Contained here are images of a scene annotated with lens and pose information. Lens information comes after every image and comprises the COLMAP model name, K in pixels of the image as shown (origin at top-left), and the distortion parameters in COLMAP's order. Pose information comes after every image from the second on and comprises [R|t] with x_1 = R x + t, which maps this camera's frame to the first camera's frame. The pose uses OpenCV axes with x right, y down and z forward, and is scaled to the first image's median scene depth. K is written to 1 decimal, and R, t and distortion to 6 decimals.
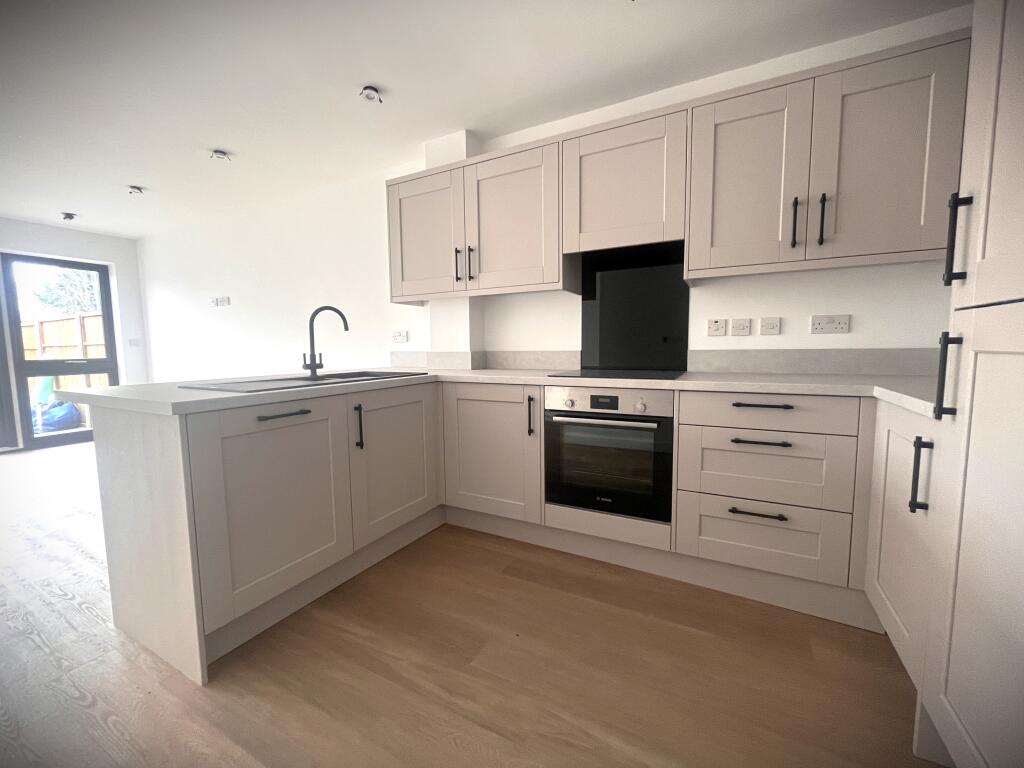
lens RADIAL K [[416.5, 0, 509.0], [0, 416.5, 384.7], [0, 0, 1]] dist [-0.002812, -0.000317]
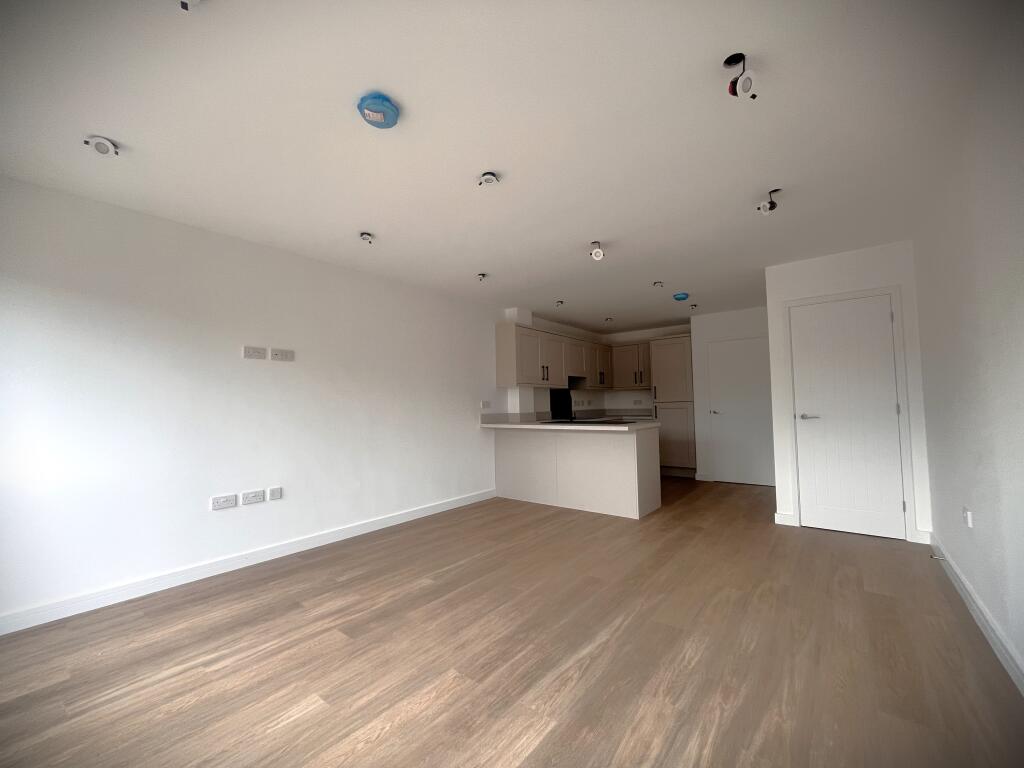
lens RADIAL K [[416.5, 0, 509.0], [0, 416.5, 384.7], [0, 0, 1]] dist [-0.002812, -0.000317]
pose [[0.181951, 0.057348, 0.981634, -2.781706], [0.107140, 0.991198, -0.077766, -0.087641], [-0.977453, 0.119322, 0.174205, 0.956924]]
